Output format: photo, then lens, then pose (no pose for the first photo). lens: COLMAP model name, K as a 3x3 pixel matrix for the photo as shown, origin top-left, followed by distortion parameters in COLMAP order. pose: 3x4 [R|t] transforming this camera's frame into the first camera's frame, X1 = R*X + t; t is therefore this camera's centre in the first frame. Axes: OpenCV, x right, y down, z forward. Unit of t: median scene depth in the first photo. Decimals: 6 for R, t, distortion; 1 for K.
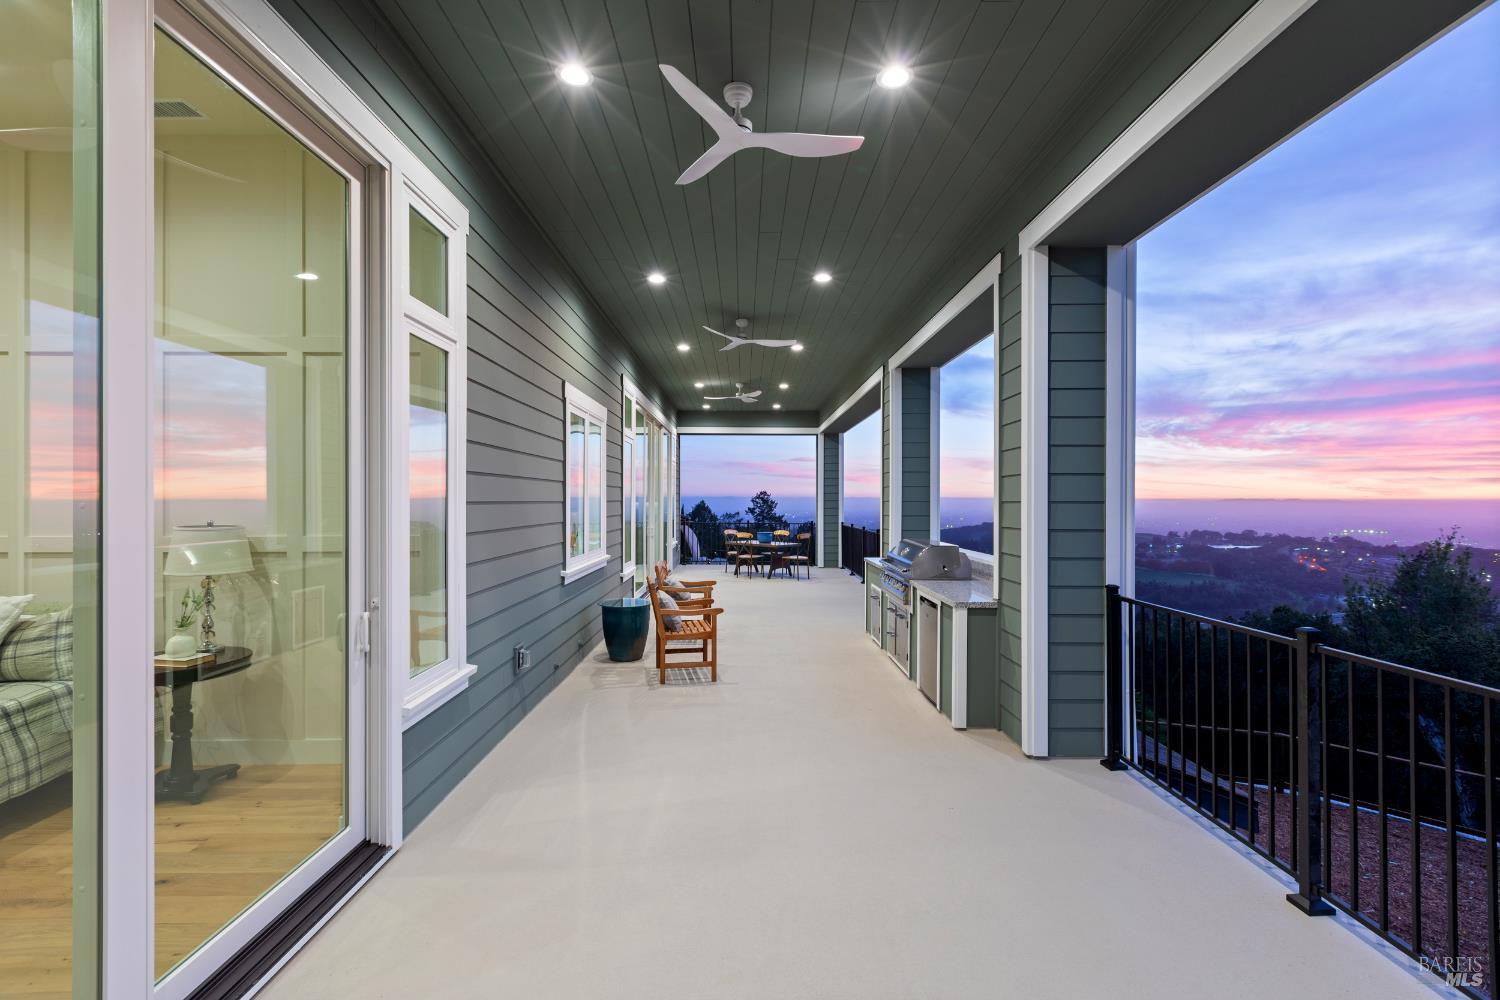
lens RADIAL K [[667.5, 0, 747.3], [0, 667.5, 496.0], [0, 0, 1]] dist [-0.001136, 0.000167]
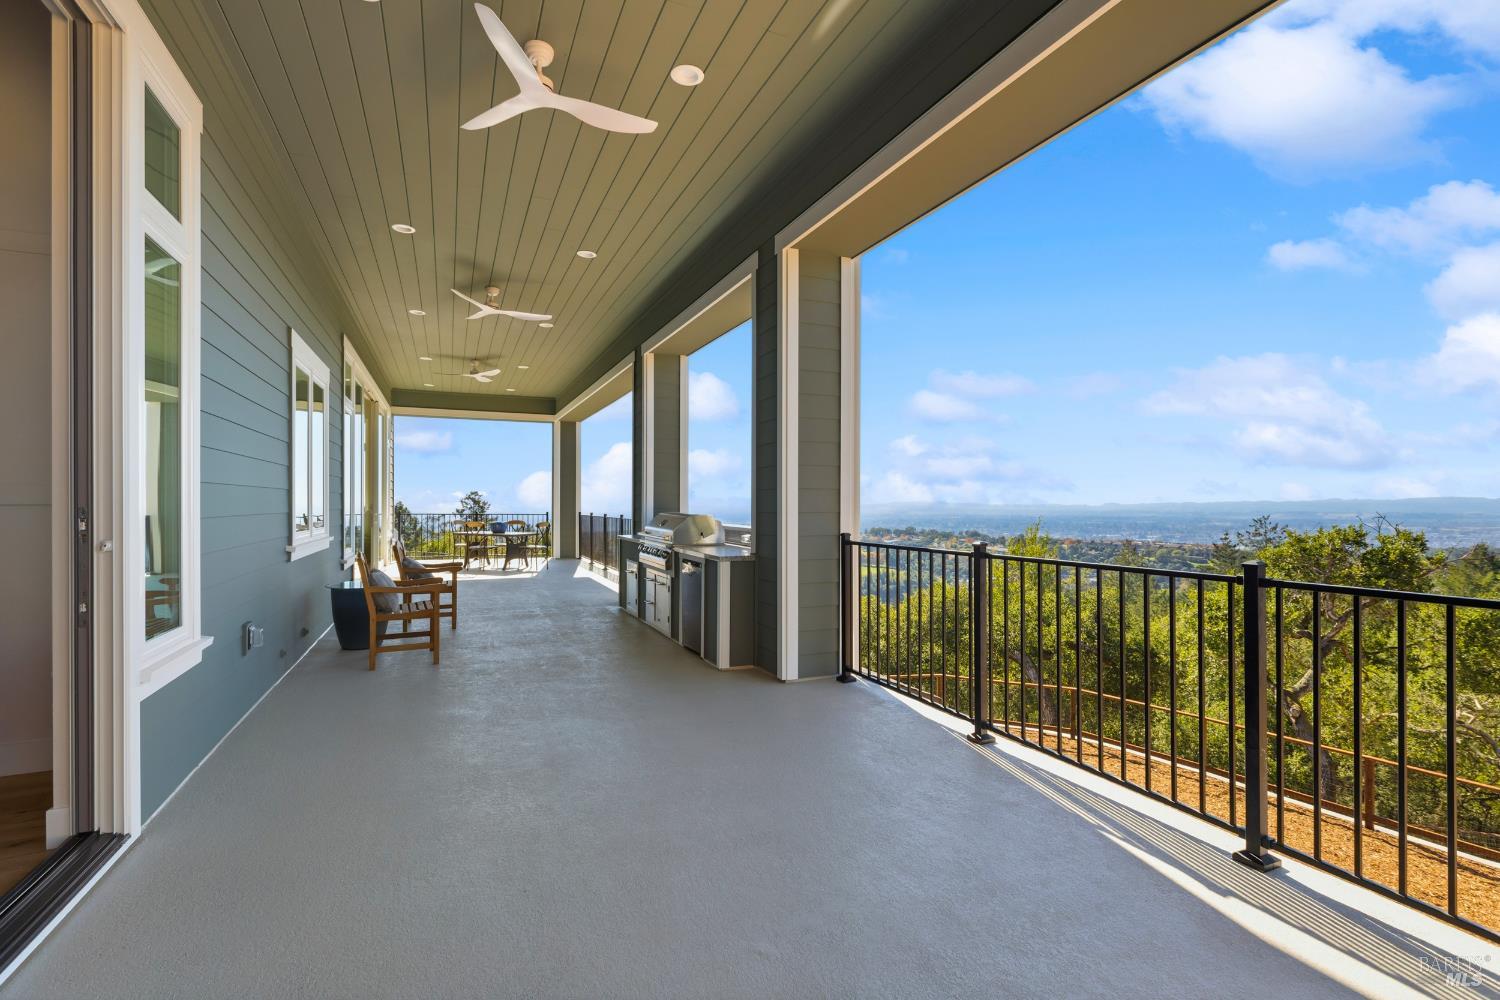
lens RADIAL K [[676.9, 0, 750.0], [0, 676.9, 500.0], [0, 0, 1]] dist [-0.002449, -0.000536]
pose [[0.916304, 0.002387, 0.400476, -0.110246], [-0.004063, 0.999986, 0.003336, 0.066513], [-0.400463, -0.004683, 0.916301, -0.070336]]
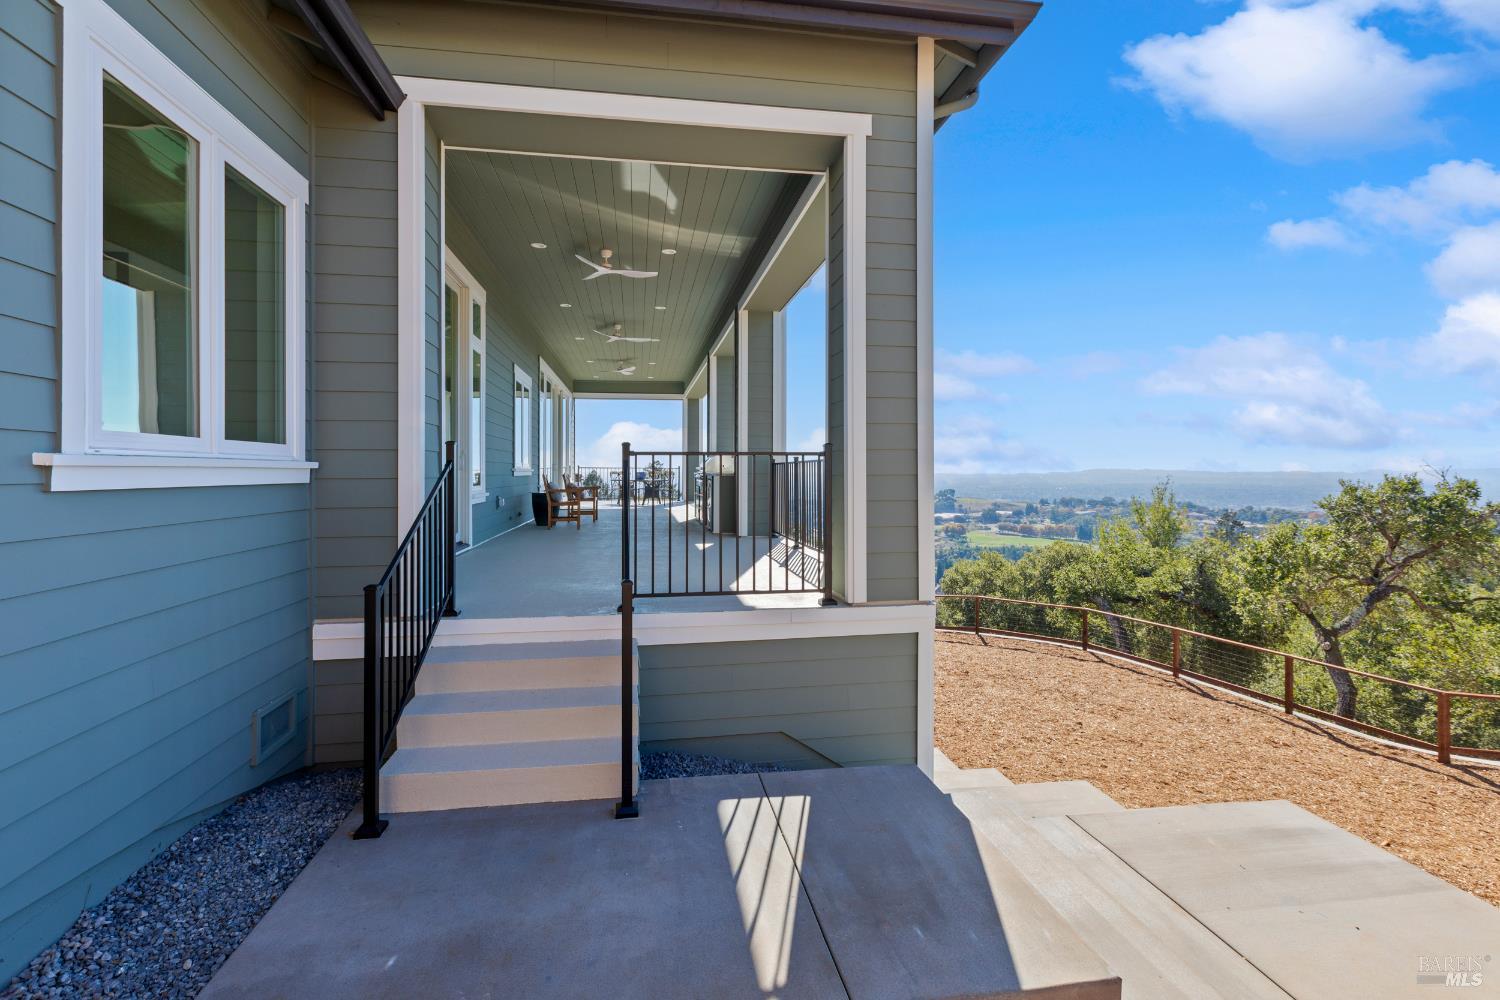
lens RADIAL K [[680.5, 0, 746.8], [0, 680.5, 463.3], [0, 0, 1]] dist [0.001523, 0.000249]
pose [[0.988805, -0.000826, 0.149209, 0.107072], [0.001599, 0.999986, -0.005060, 0.158827], [-0.149203, 0.005242, 0.988793, -1.314212]]
